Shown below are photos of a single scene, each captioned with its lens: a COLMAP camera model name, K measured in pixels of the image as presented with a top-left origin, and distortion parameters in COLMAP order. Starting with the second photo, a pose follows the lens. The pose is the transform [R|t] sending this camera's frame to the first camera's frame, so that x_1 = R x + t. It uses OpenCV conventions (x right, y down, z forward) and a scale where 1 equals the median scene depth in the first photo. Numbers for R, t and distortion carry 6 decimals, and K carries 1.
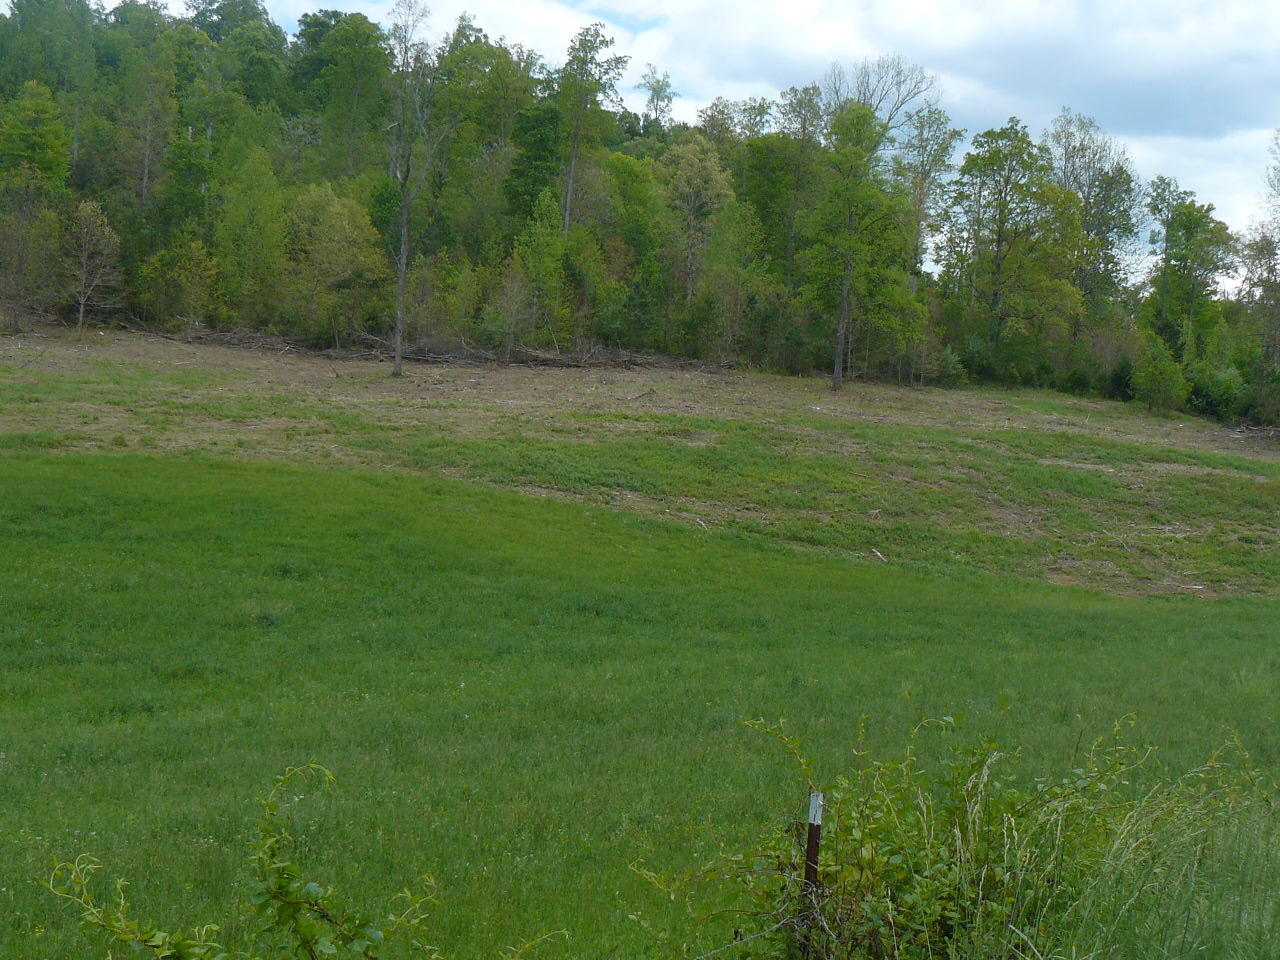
lens RADIAL K [[1903.9, 0, 639.5], [0, 1903.9, 472.6], [0, 0, 1]] dist [-0.132958, 0.000000]
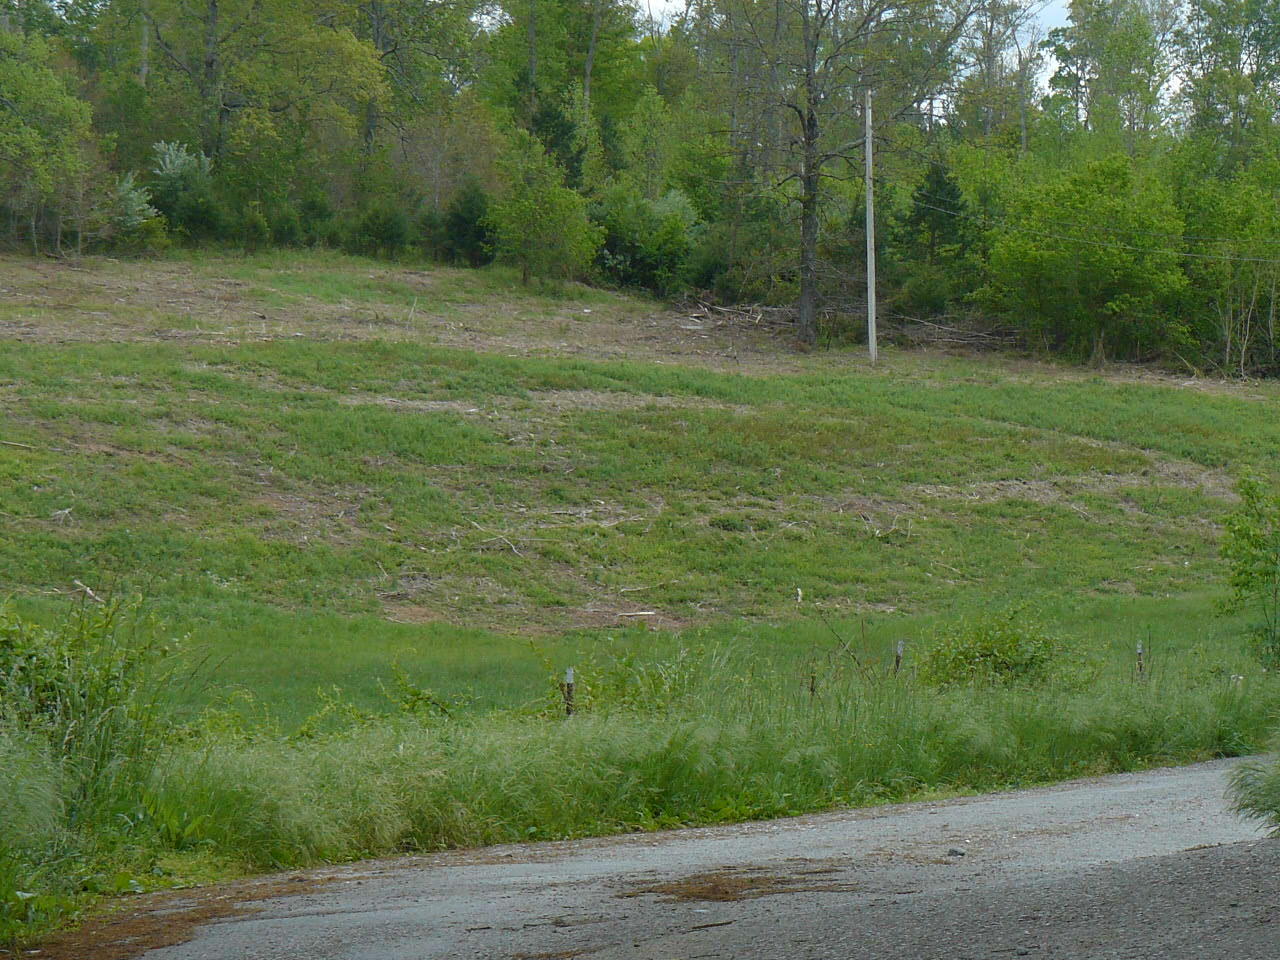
lens RADIAL K [[4107.1, 0, 640.6], [0, 4107.1, 480.9], [0, 0, 1]] dist [0.061243, 0.000000]
pose [[0.955226, -0.056691, 0.290394, -0.044333], [0.052262, 0.998369, 0.022993, -0.005252], [-0.291223, -0.006787, 0.956631, -0.130590]]
